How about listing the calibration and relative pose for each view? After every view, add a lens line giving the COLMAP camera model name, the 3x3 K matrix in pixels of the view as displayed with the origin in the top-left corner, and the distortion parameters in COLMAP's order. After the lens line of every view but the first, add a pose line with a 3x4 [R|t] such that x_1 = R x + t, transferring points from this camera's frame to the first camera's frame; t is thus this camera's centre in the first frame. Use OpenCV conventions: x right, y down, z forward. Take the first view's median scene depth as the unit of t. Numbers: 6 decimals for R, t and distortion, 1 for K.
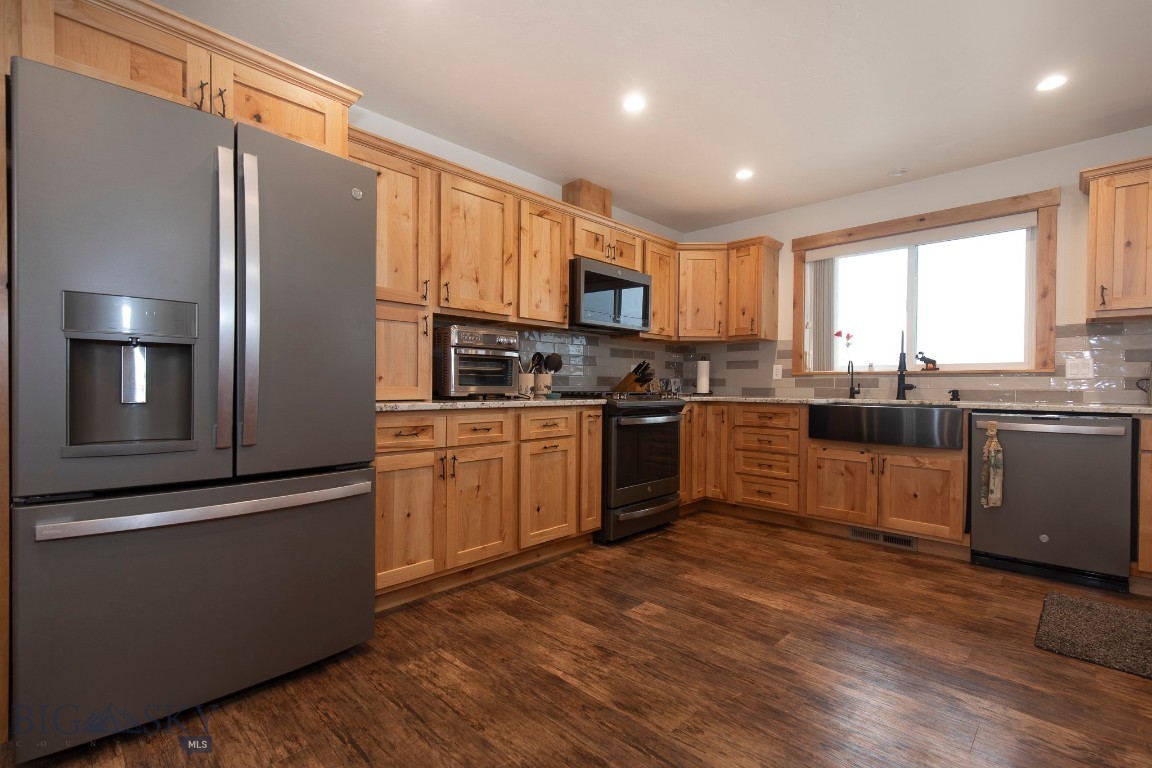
lens RADIAL K [[521.3, 0, 599.3], [0, 521.3, 389.5], [0, 0, 1]] dist [0.008091, -0.001553]
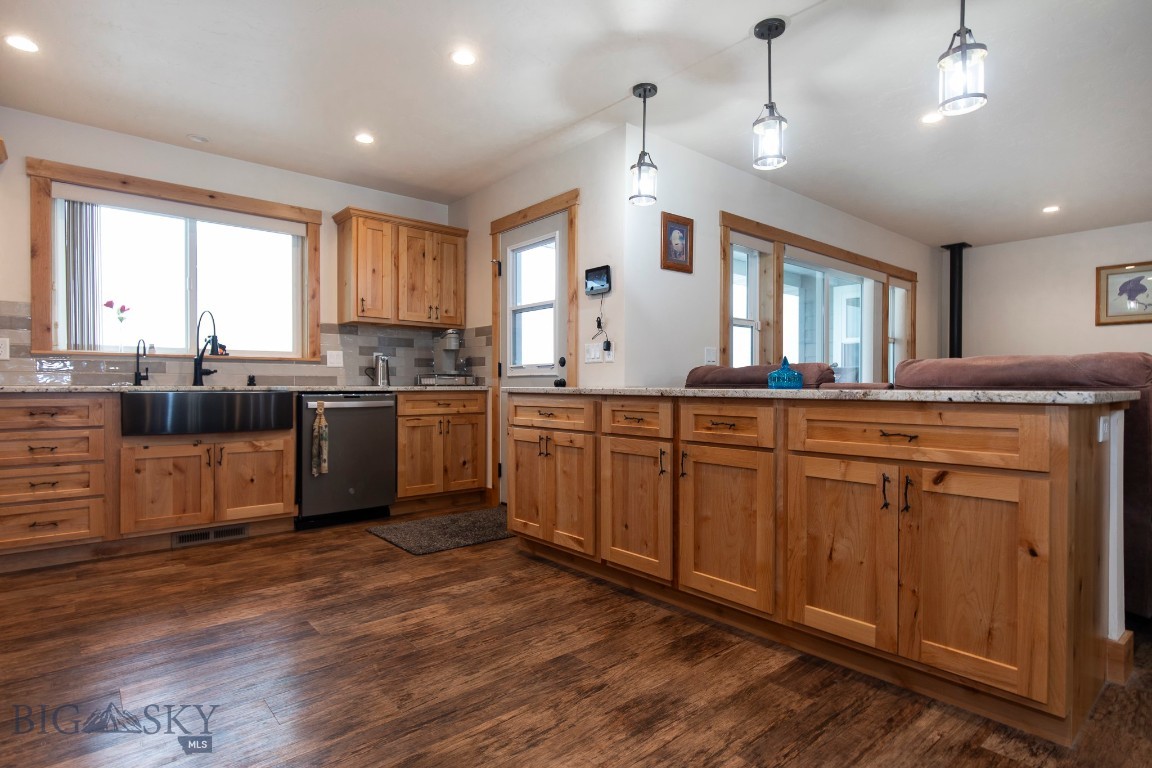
lens RADIAL K [[586.4, 0, 576.9], [0, 586.4, 388.6], [0, 0, 1]] dist [0.012993, -0.001670]
pose [[0.109004, -0.014081, 0.993942, -0.440659], [0.006224, 0.999890, 0.013483, 0.016540], [-0.994022, 0.004716, 0.109079, 0.259266]]
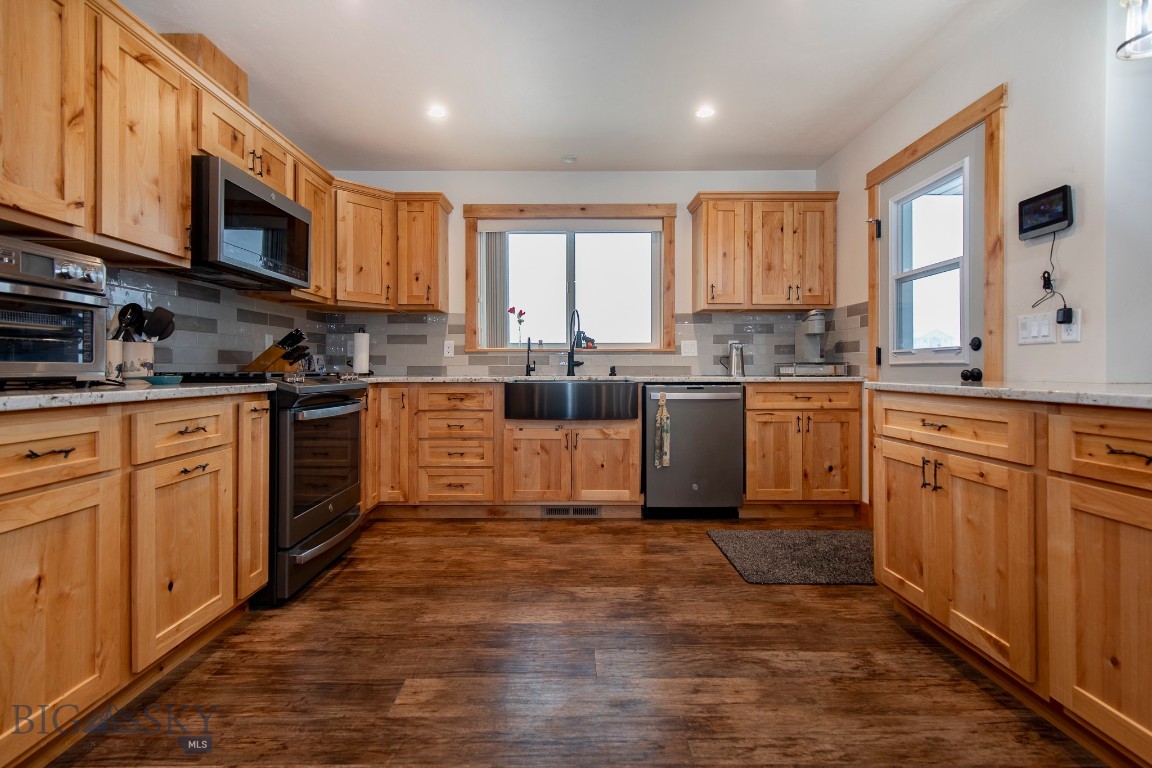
lens RADIAL K [[521.3, 0, 569.6], [0, 521.3, 367.2], [0, 0, 1]] dist [0.008091, -0.001553]
pose [[0.732306, -0.007234, 0.680938, -0.160671], [0.012129, 0.999924, -0.002421, 0.005125], [-0.680868, 0.010032, 0.732337, 0.269341]]
